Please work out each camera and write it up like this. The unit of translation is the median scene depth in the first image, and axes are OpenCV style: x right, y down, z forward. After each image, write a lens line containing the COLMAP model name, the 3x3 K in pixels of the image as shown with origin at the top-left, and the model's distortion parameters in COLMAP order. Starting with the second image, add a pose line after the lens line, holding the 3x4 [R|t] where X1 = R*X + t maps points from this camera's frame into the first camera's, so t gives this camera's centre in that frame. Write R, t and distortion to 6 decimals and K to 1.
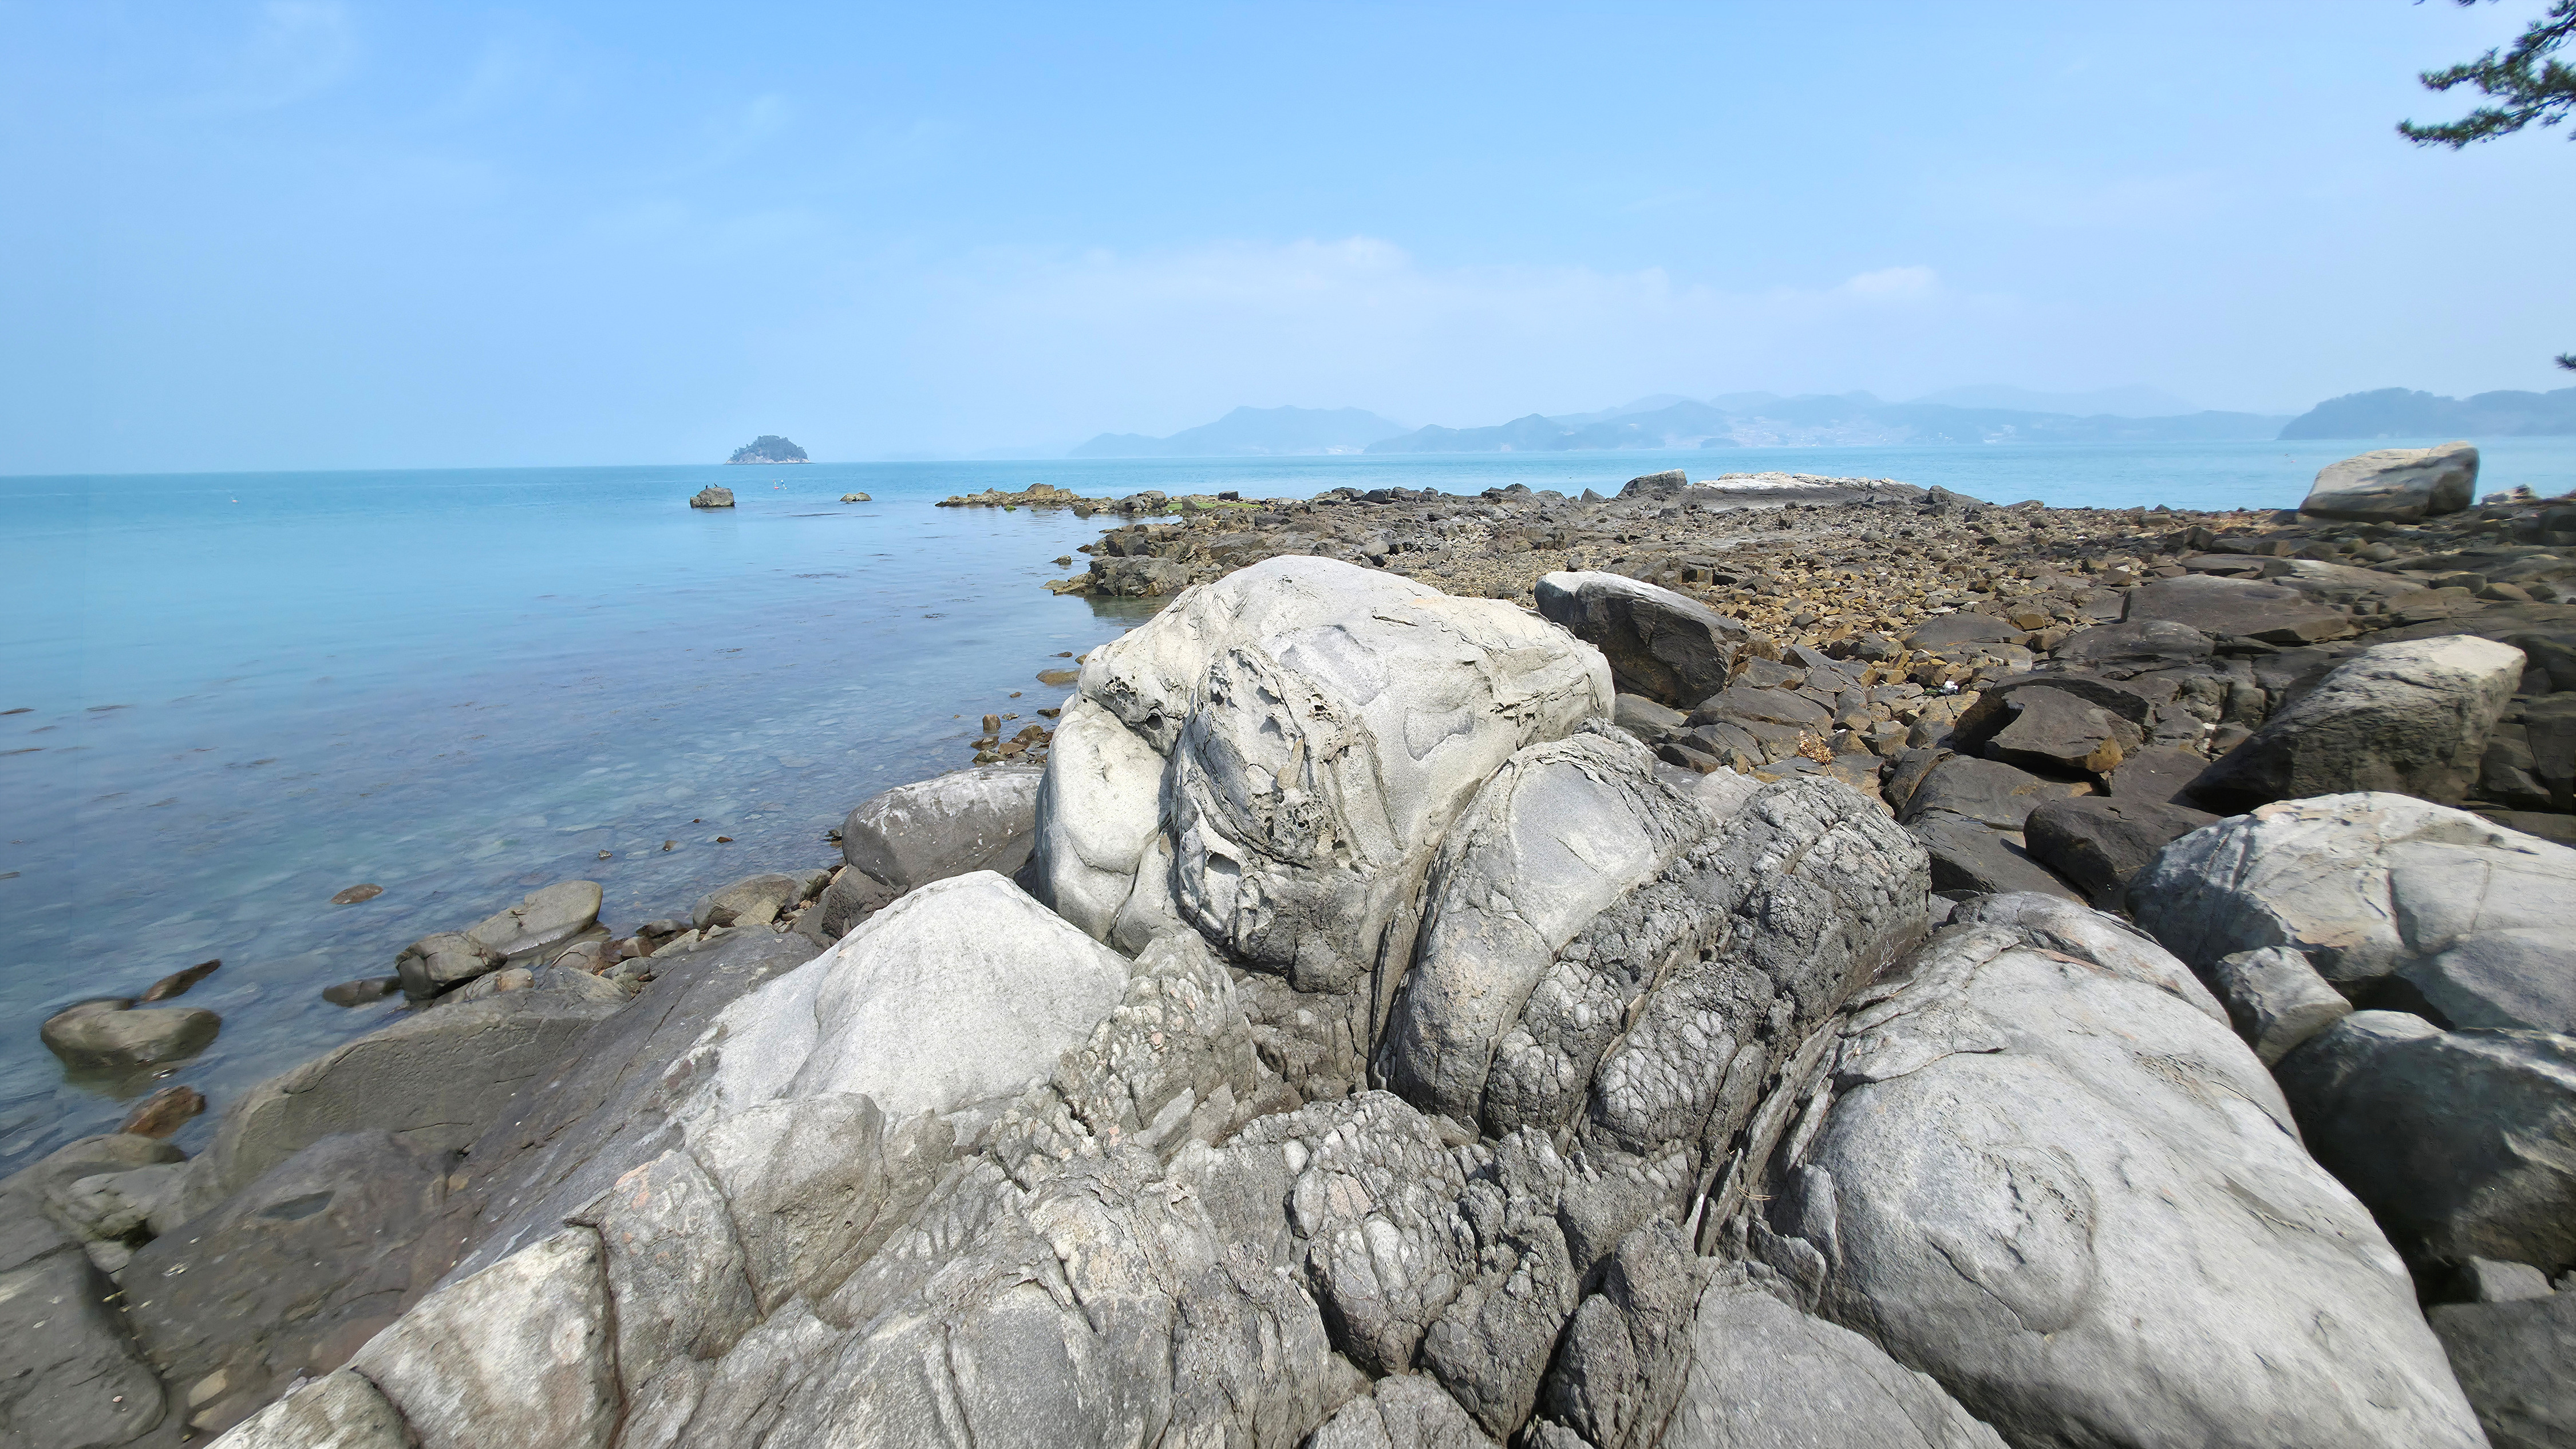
lens RADIAL K [[1004.8, 0, 1322.4], [0, 1004.8, 688.7], [0, 0, 1]] dist [0.003969, -0.000319]
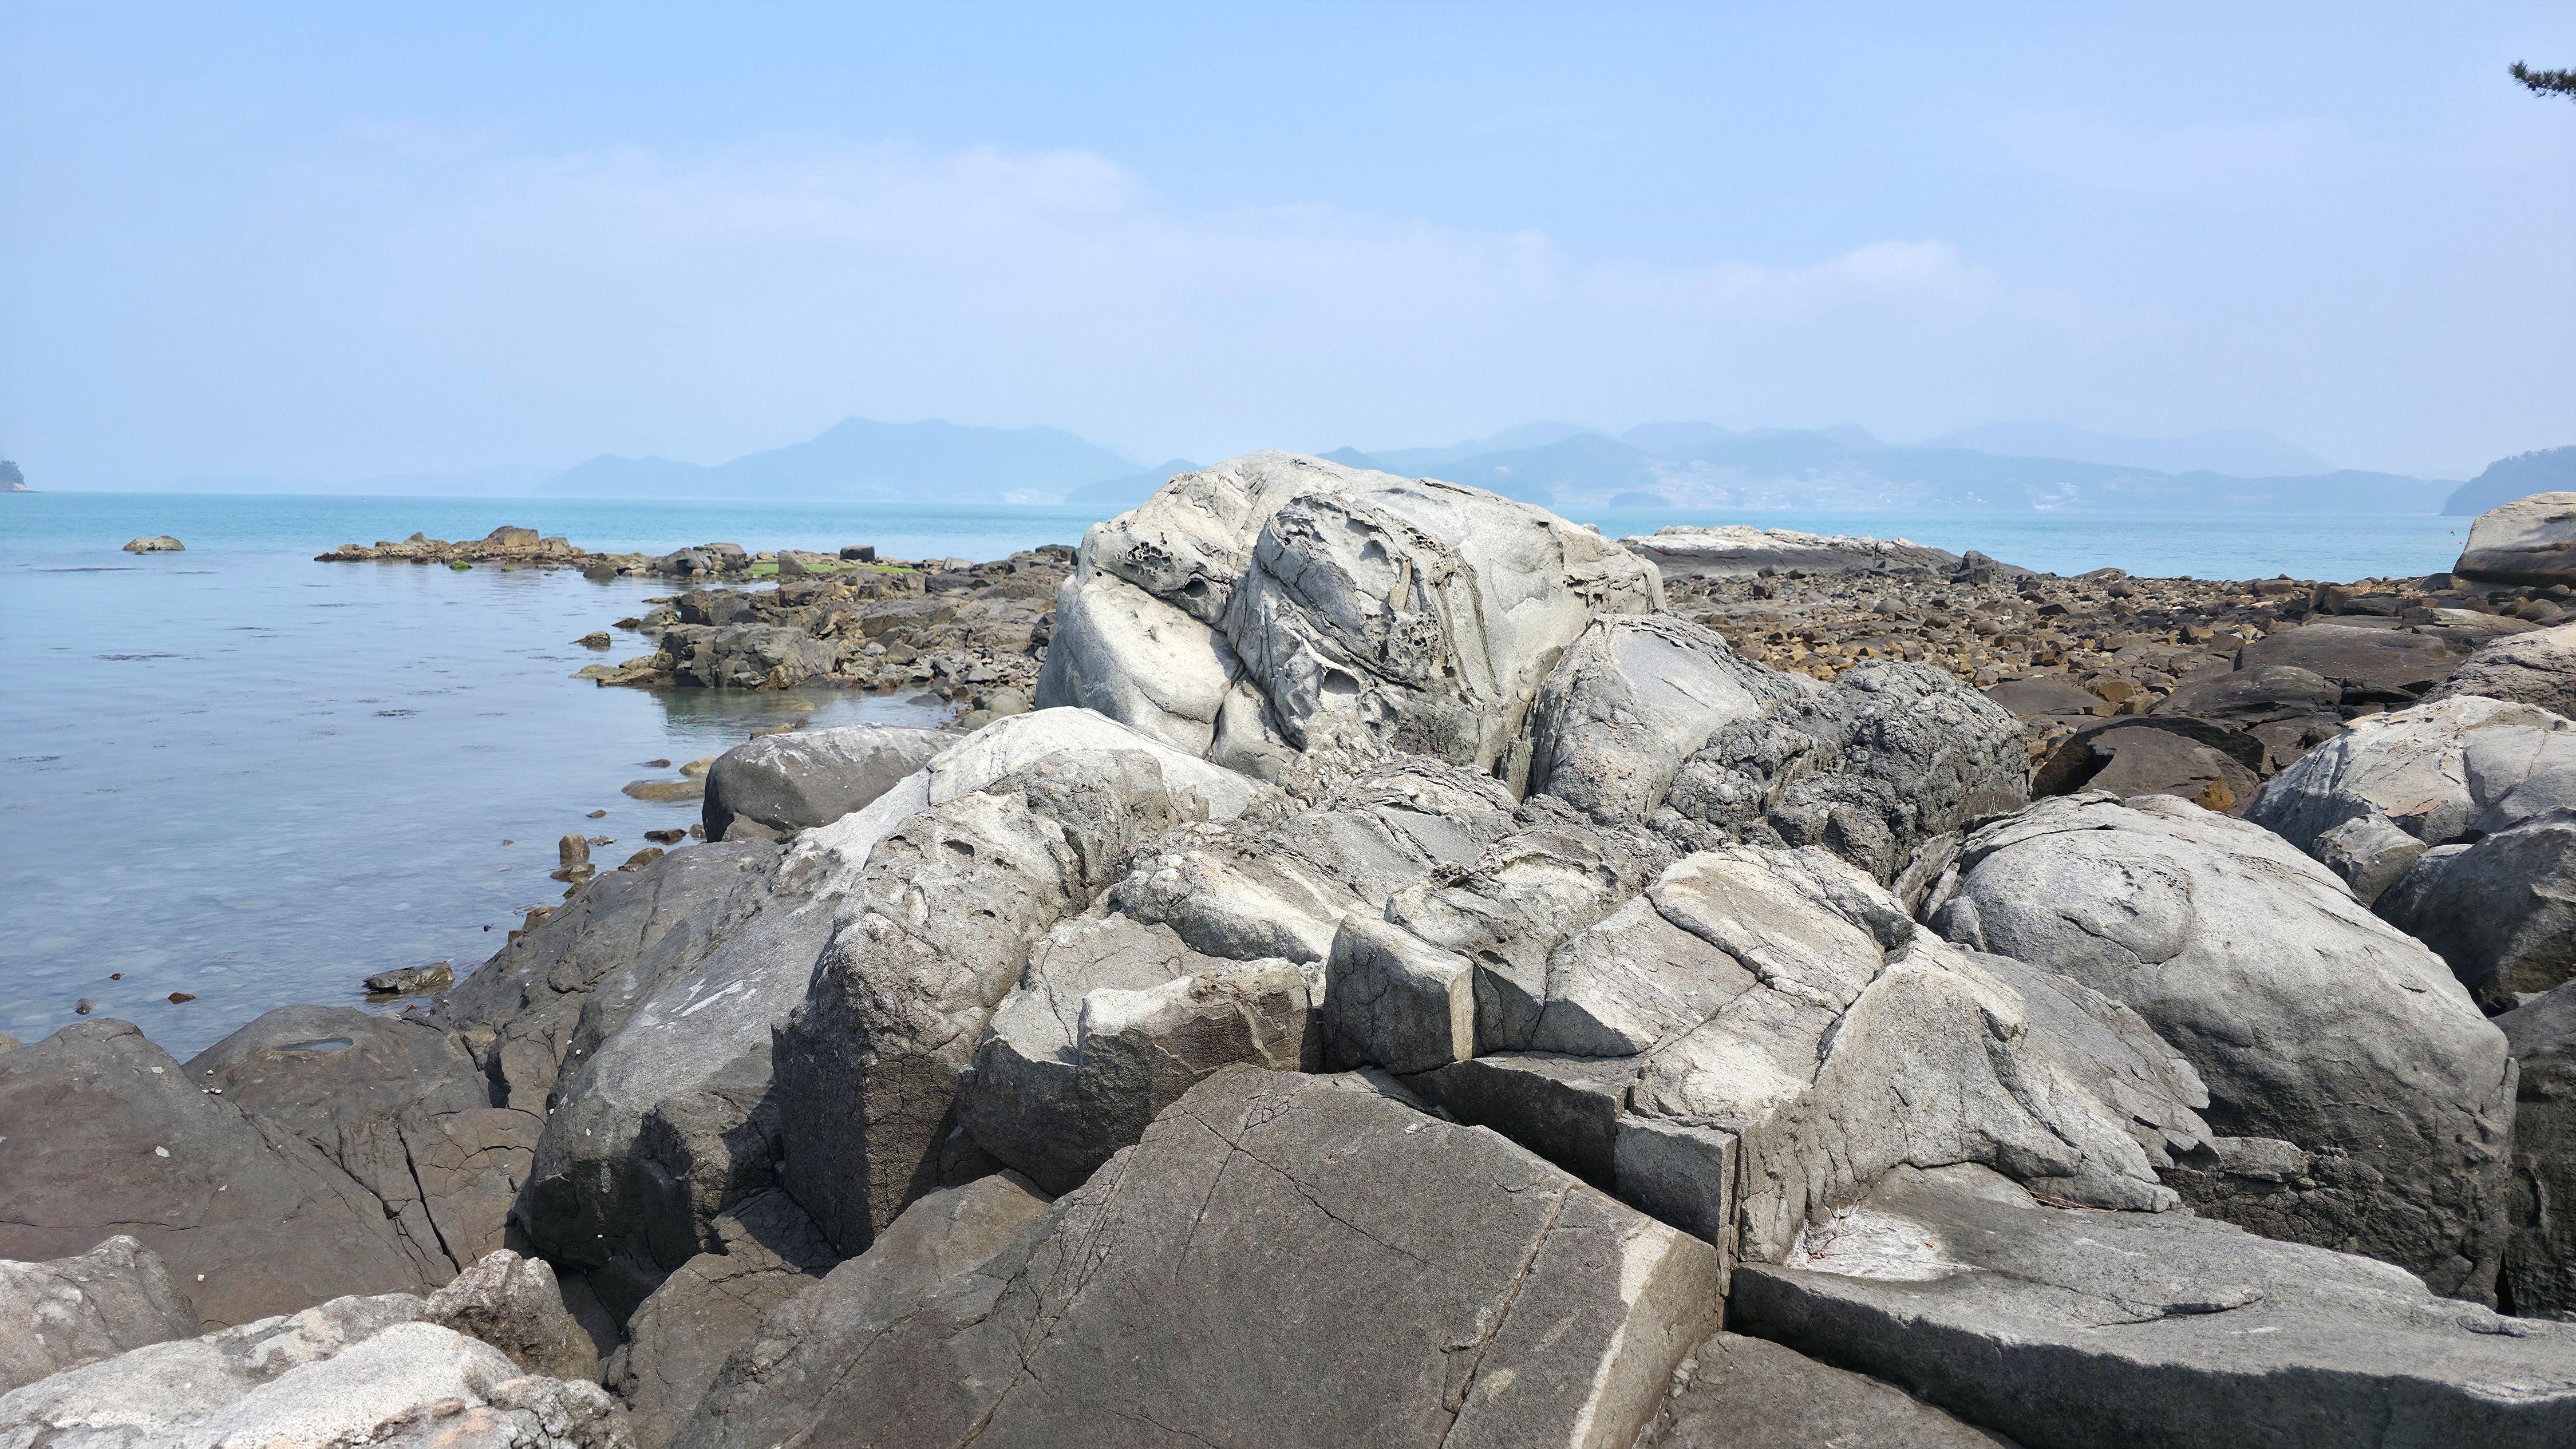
lens RADIAL K [[1722.2, 0, 1248.0], [0, 1722.2, 684.6], [0, 0, 1]] dist [0.060349, -0.062307]
pose [[0.989102, 0.009592, 0.146922, -0.376760], [0.008915, 0.992144, -0.124786, 0.337056], [-0.146965, 0.124736, 0.981245, -0.522759]]
